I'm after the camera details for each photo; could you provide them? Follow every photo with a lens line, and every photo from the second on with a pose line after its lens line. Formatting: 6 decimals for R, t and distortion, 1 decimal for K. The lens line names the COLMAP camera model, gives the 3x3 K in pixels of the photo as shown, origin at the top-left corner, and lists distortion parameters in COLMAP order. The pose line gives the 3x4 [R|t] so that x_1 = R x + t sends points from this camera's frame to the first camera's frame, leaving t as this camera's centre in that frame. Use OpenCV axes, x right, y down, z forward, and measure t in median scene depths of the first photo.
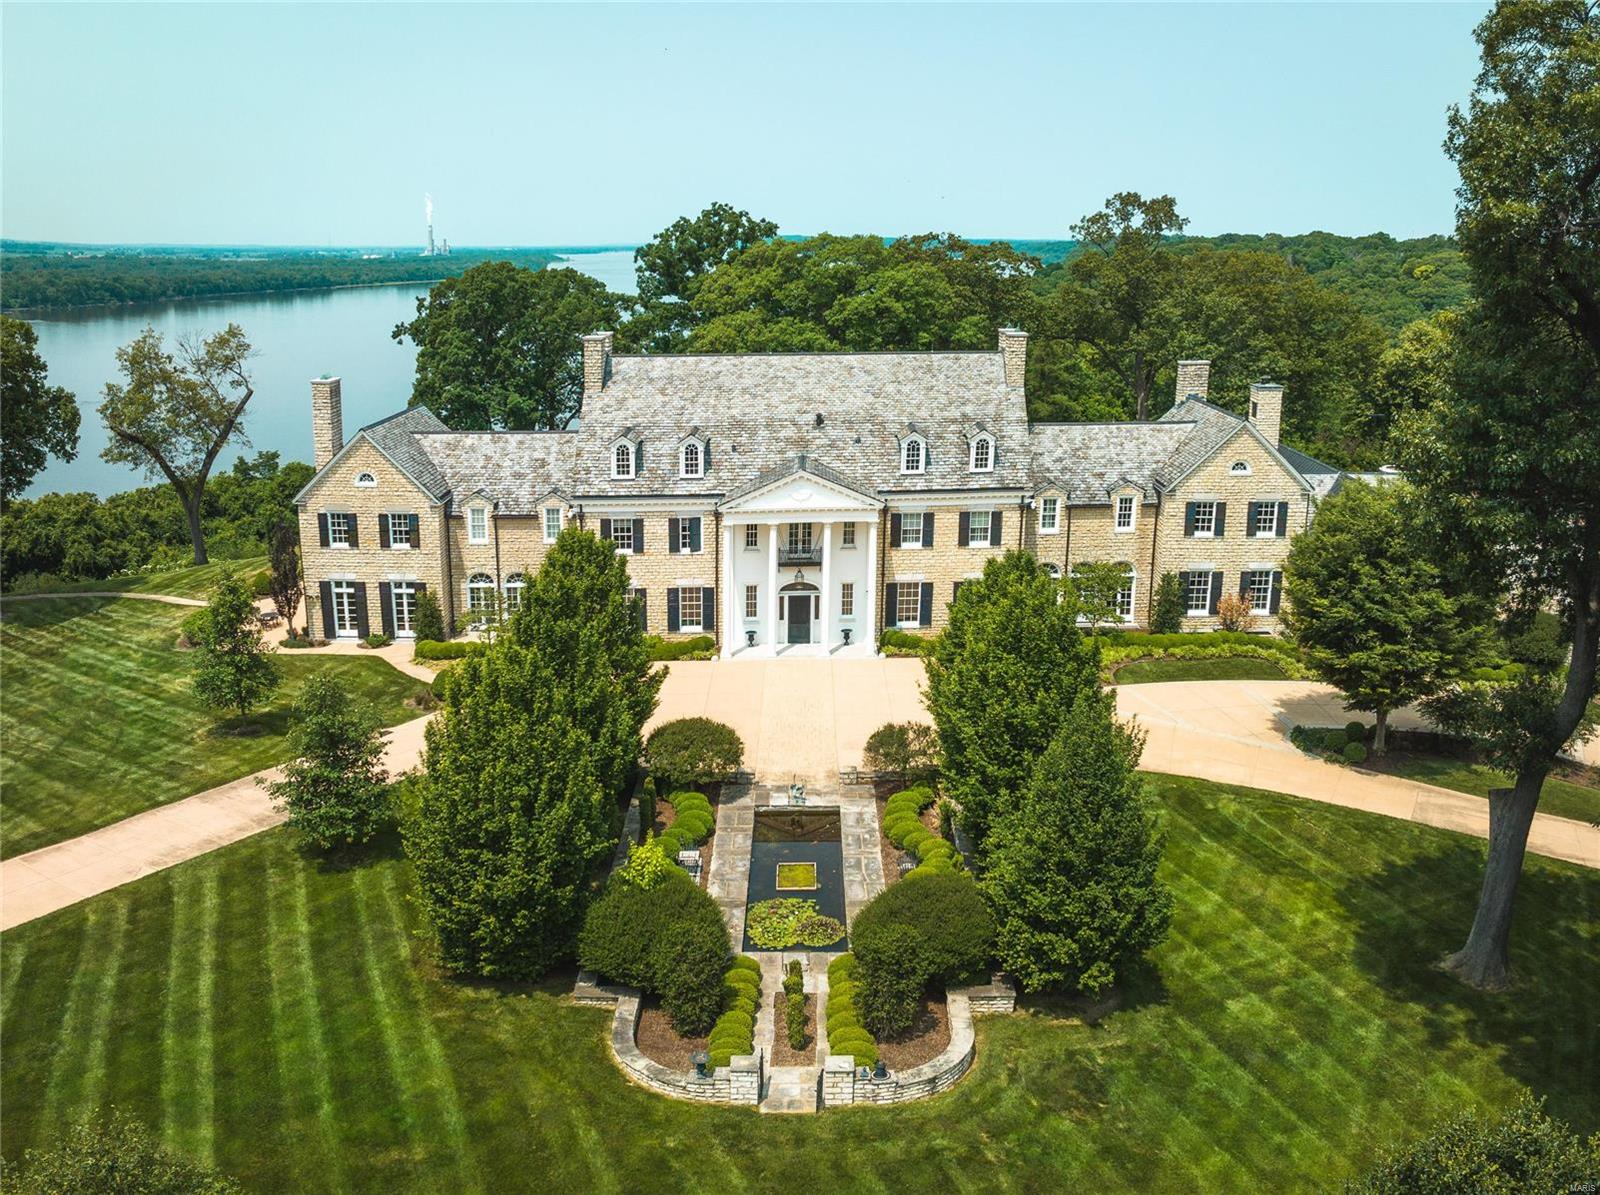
lens RADIAL K [[1413.5, 0, 800.0], [0, 1413.5, 597.5], [0, 0, 1]] dist [-0.190466, -0.000986]
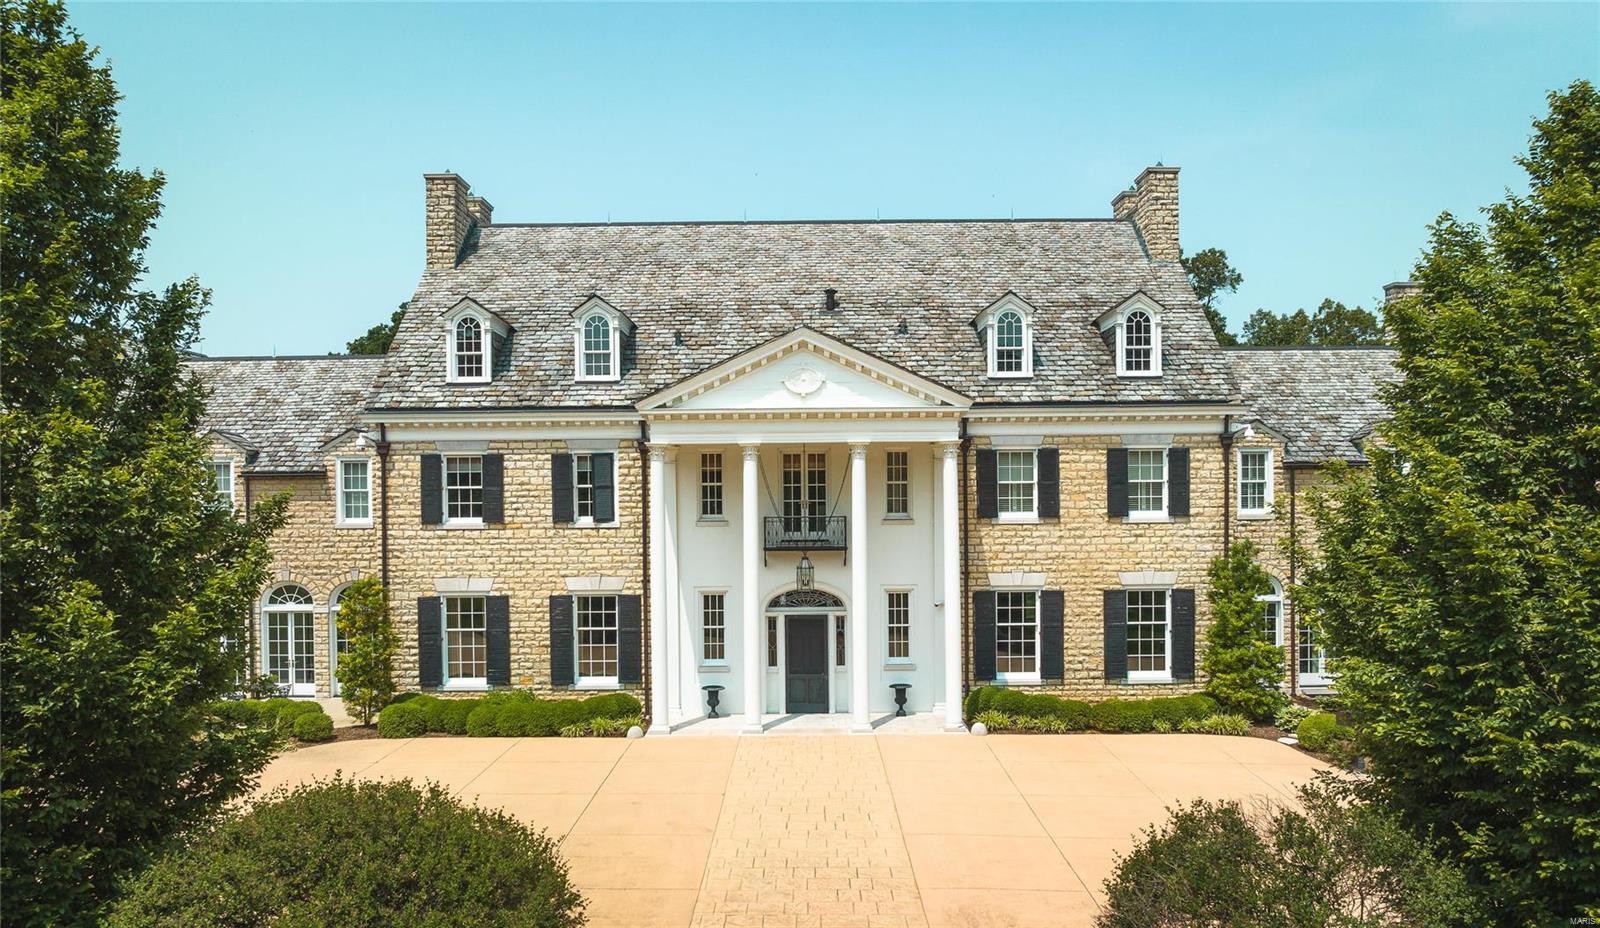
lens RADIAL K [[1029.4, 0, 708.4], [0, 1029.4, 461.4], [0, 0, 1]] dist [0.001691, -0.000213]
pose [[0.996567, -0.027711, -0.078015, -0.005133], [0.000515, 0.944378, -0.328860, 0.070492], [0.082789, 0.327691, 0.941151, 0.630272]]
